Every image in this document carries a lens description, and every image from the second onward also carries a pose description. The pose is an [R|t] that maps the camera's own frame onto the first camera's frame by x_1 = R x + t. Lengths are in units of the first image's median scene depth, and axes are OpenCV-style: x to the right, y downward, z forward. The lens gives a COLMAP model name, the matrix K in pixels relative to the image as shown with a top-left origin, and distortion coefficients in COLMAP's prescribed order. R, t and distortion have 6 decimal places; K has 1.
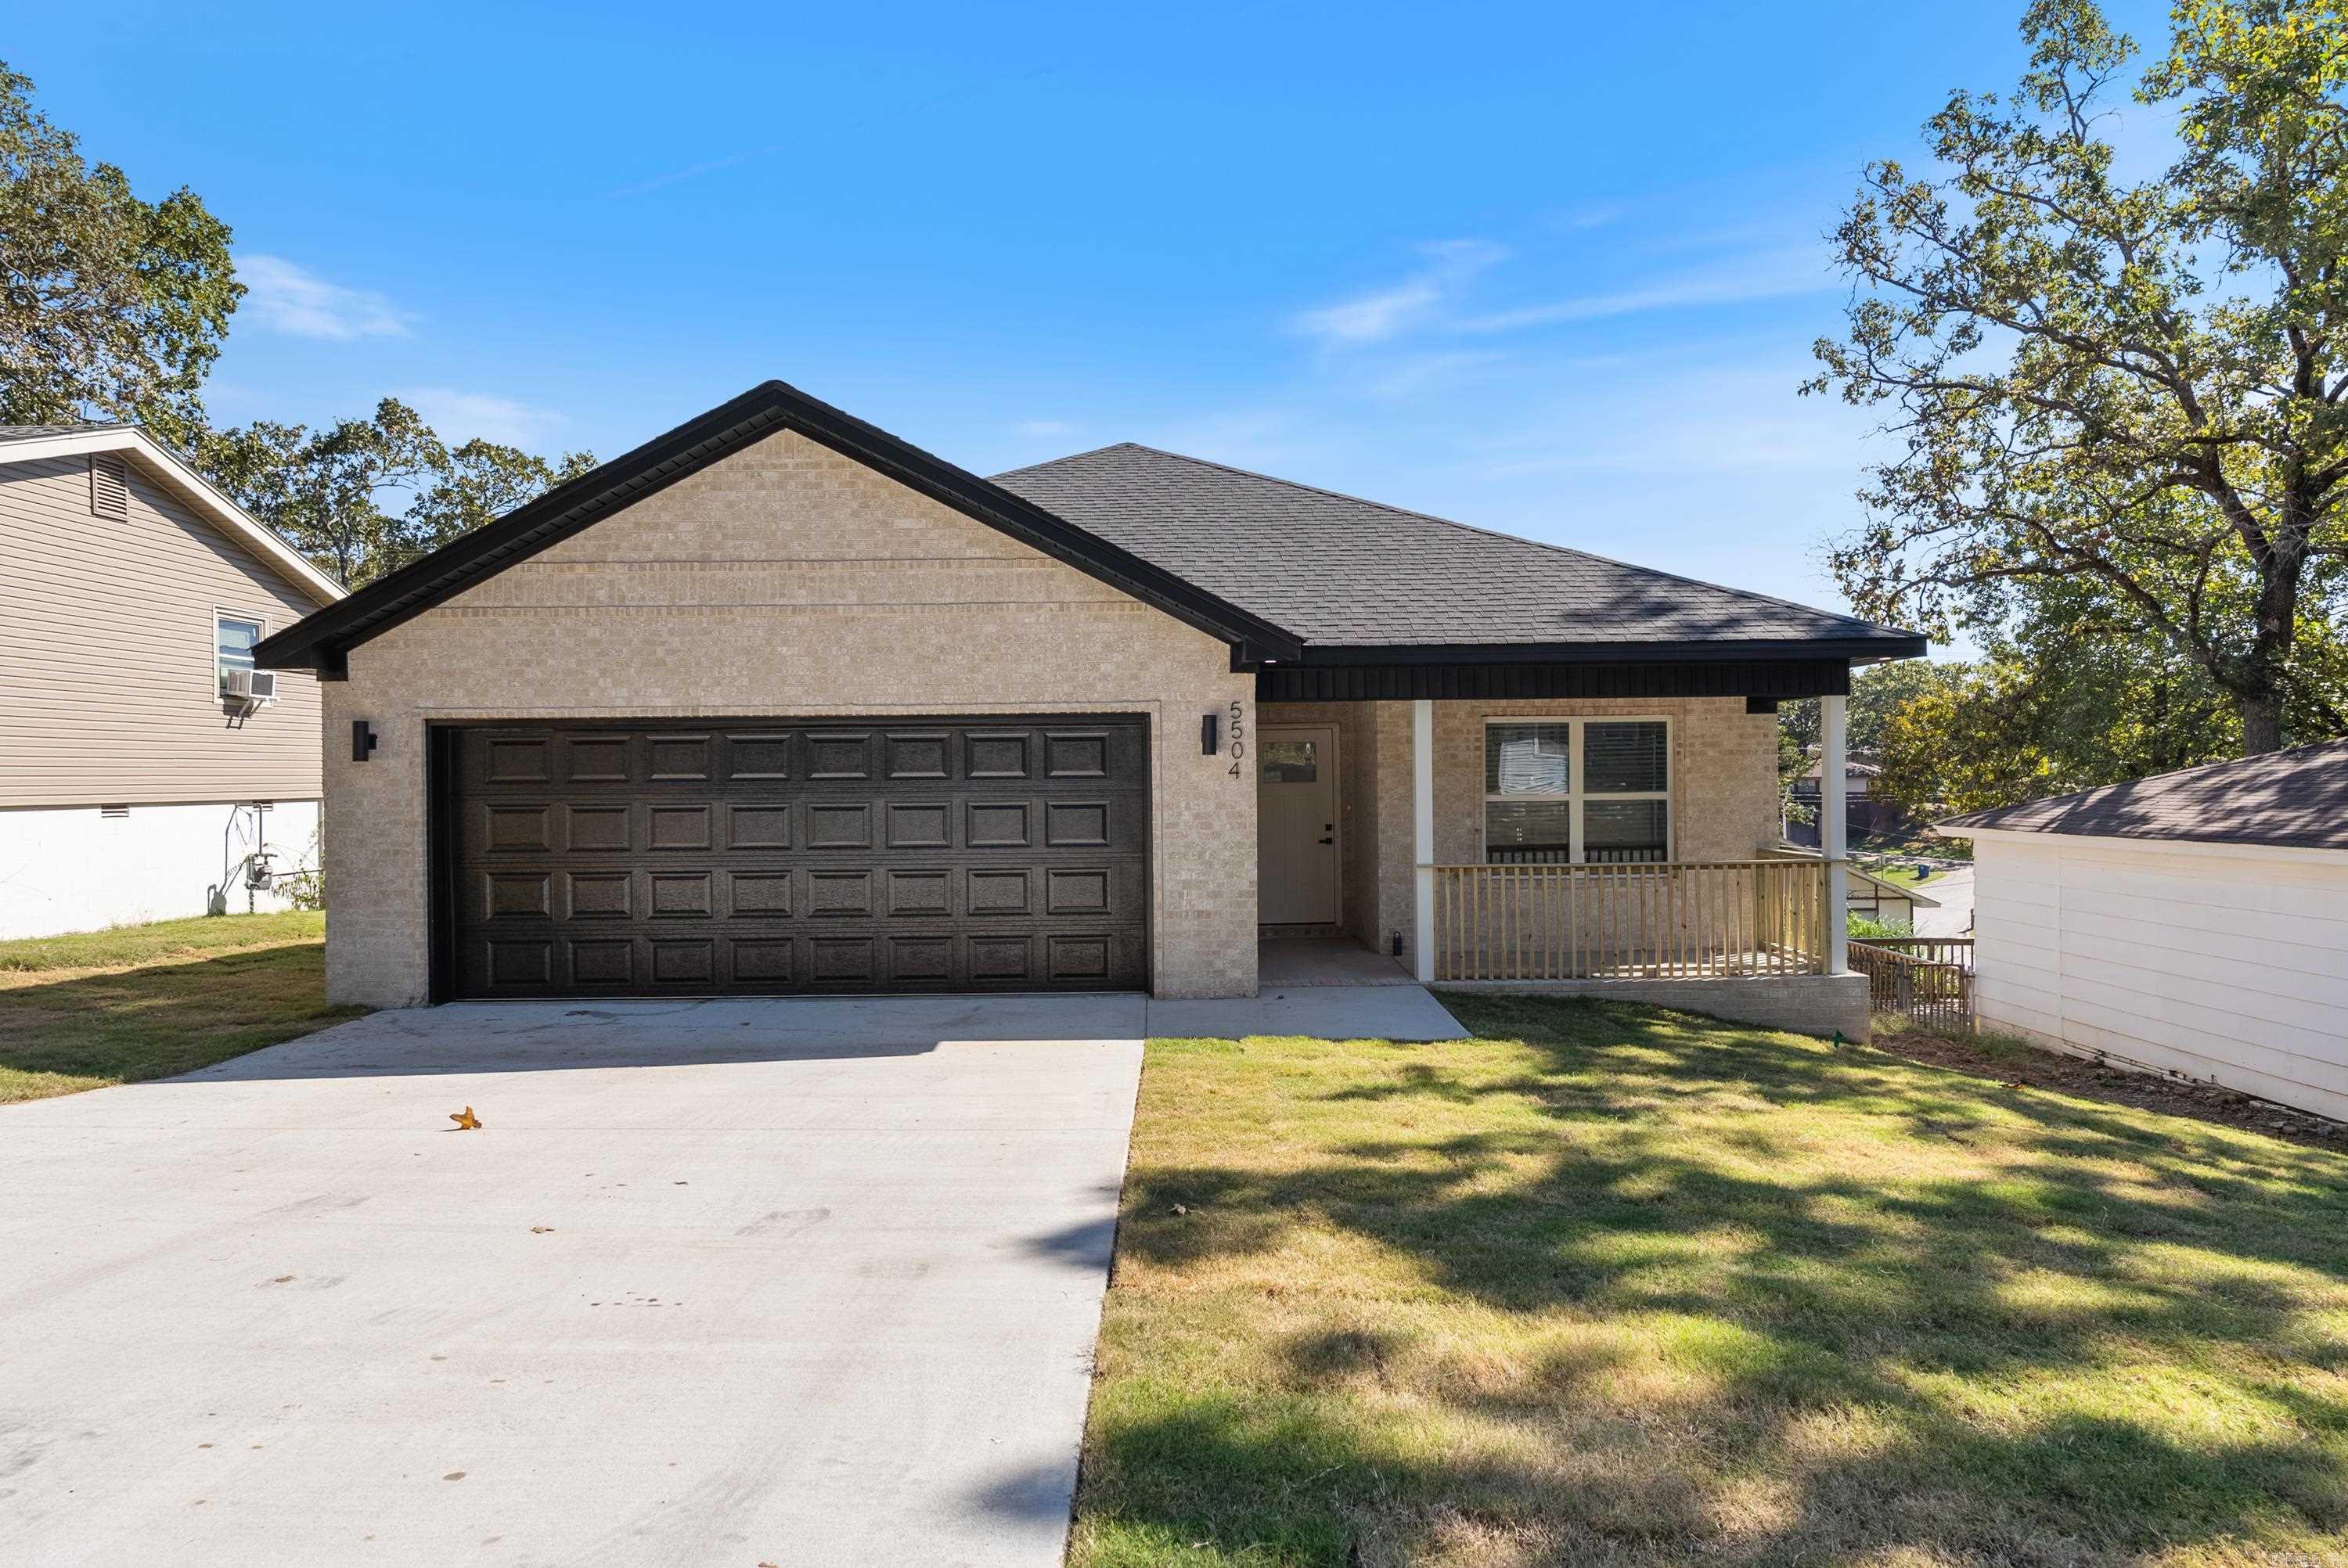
lens RADIAL K [[1361.7, 0, 1175.4], [0, 1361.7, 779.1], [0, 0, 1]] dist [0.001249, -0.000739]
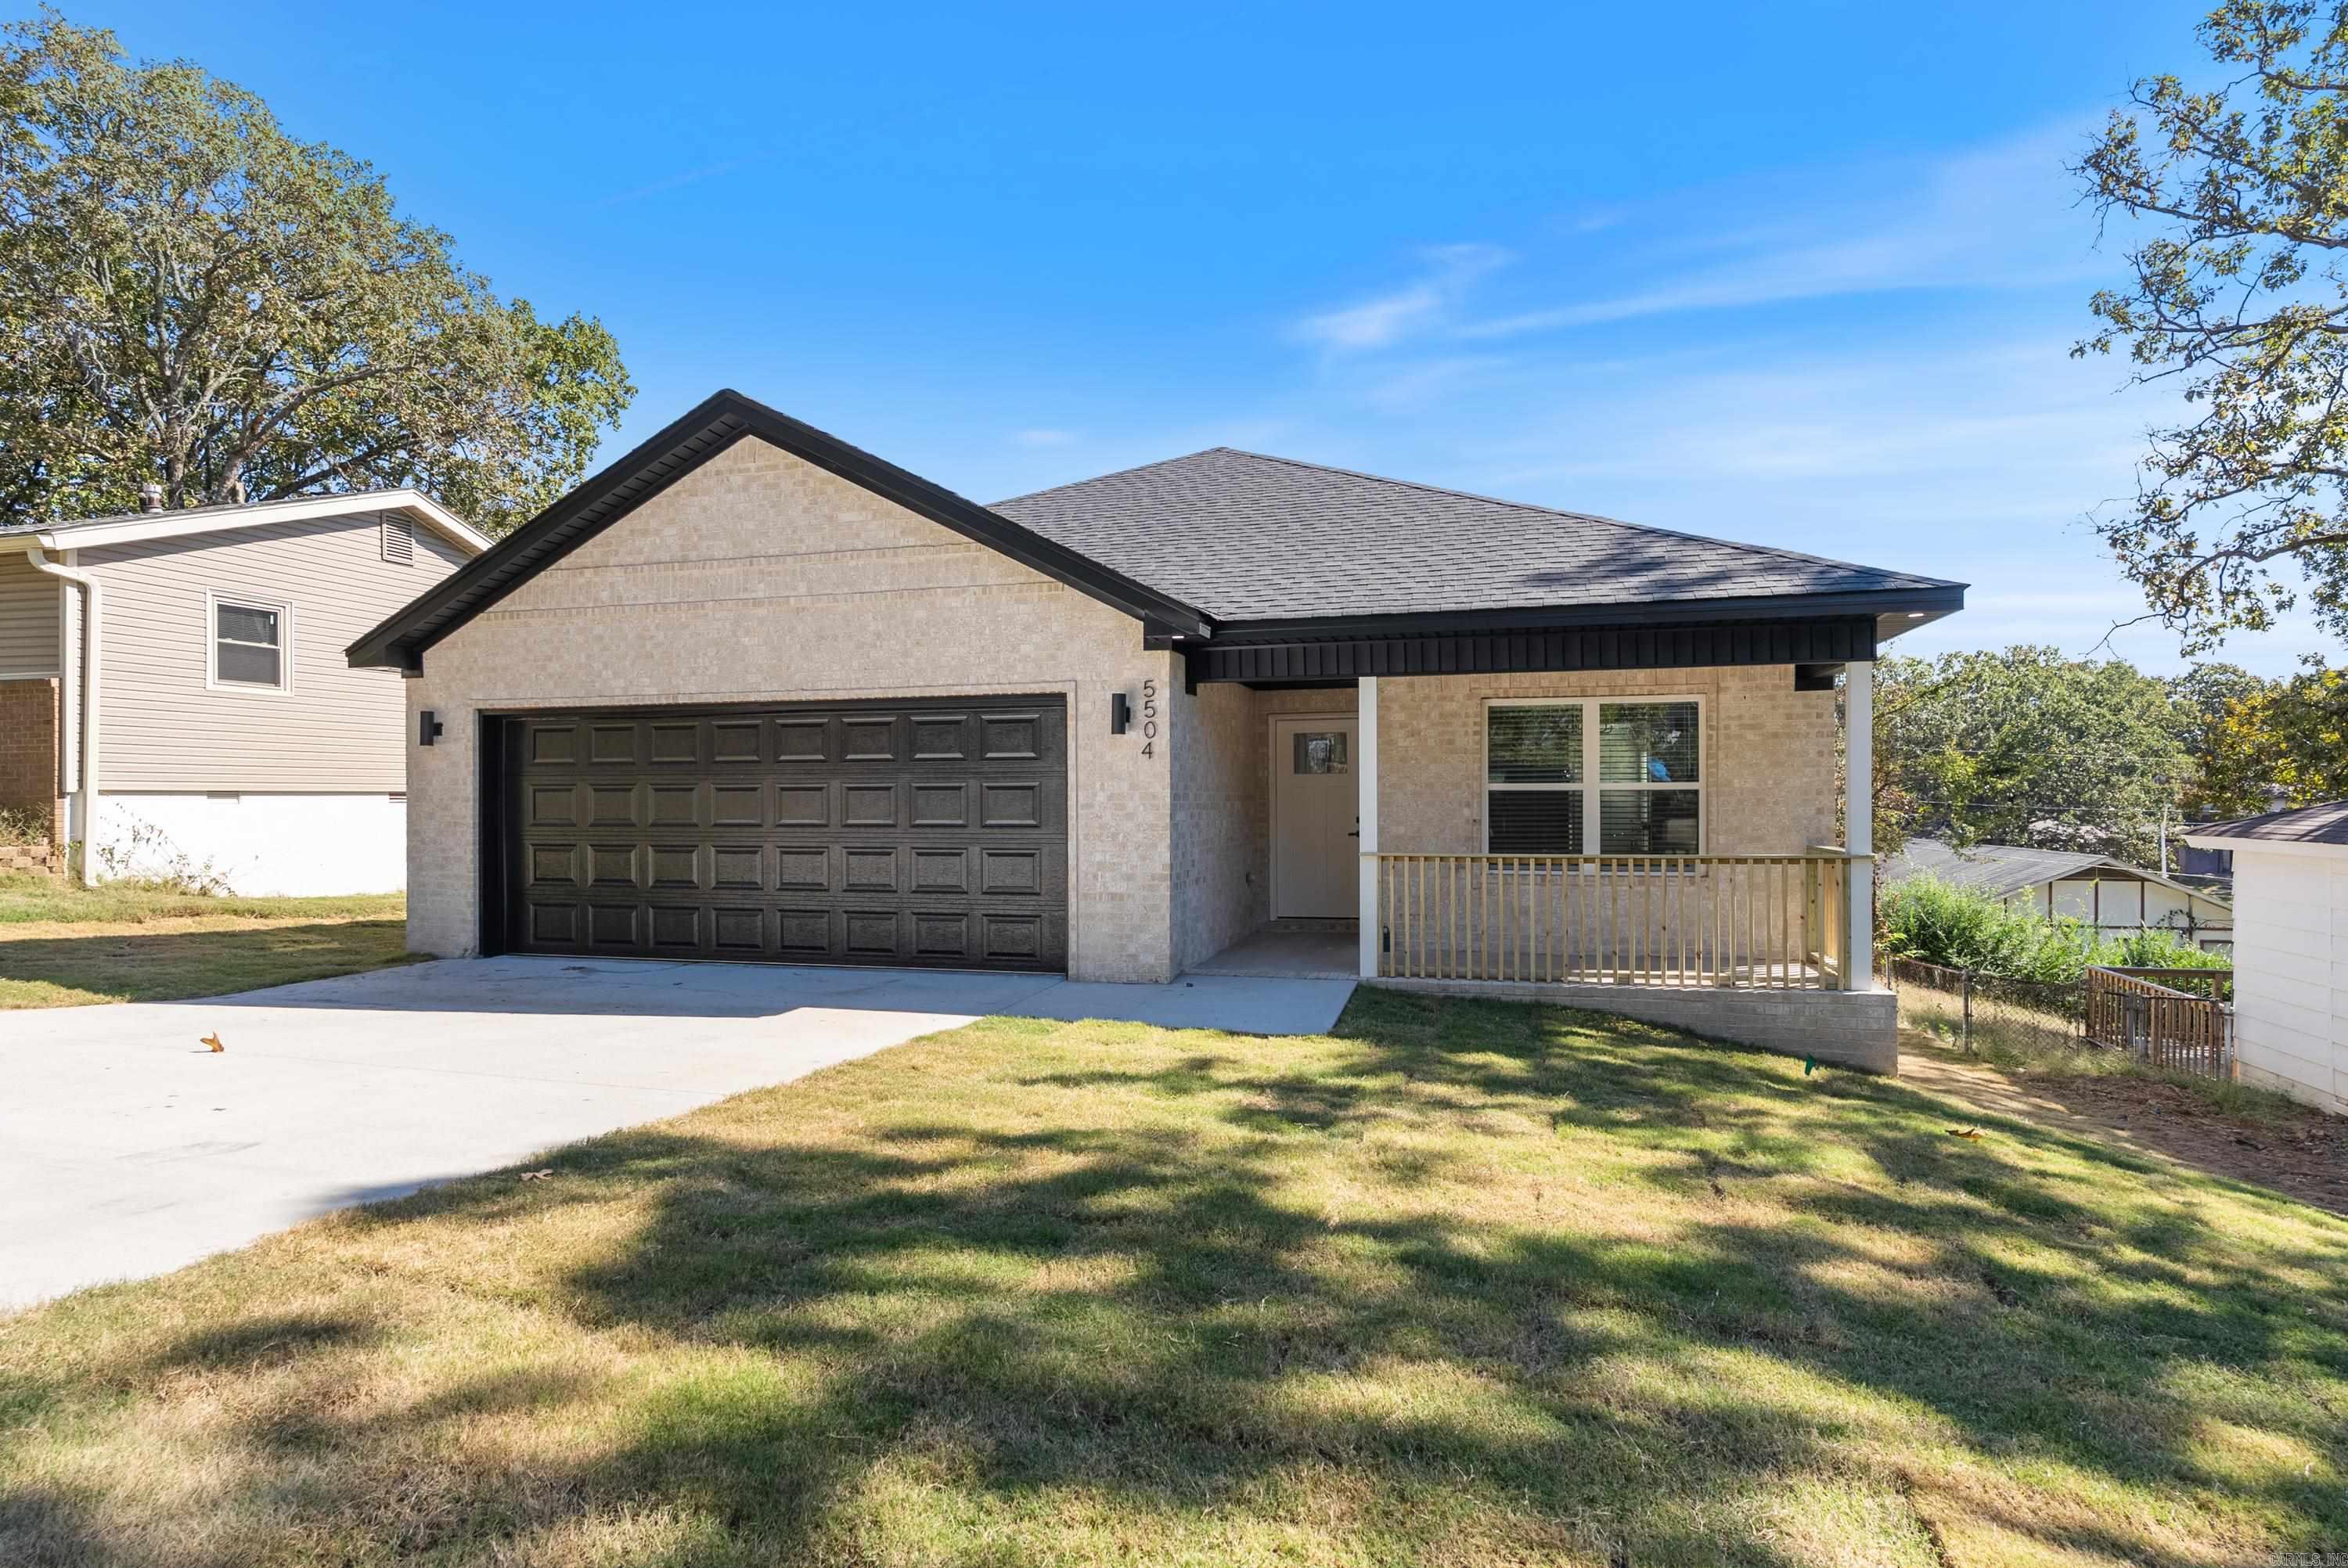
lens RADIAL K [[1245.9, 0, 1170.8], [0, 1245.9, 789.5], [0, 0, 1]] dist [-0.003039, 0.000035]
pose [[0.960382, 0.003646, -0.278663, 0.308595], [-0.006103, 0.999950, -0.007952, 0.028775], [0.278620, 0.009337, 0.960356, 0.147264]]
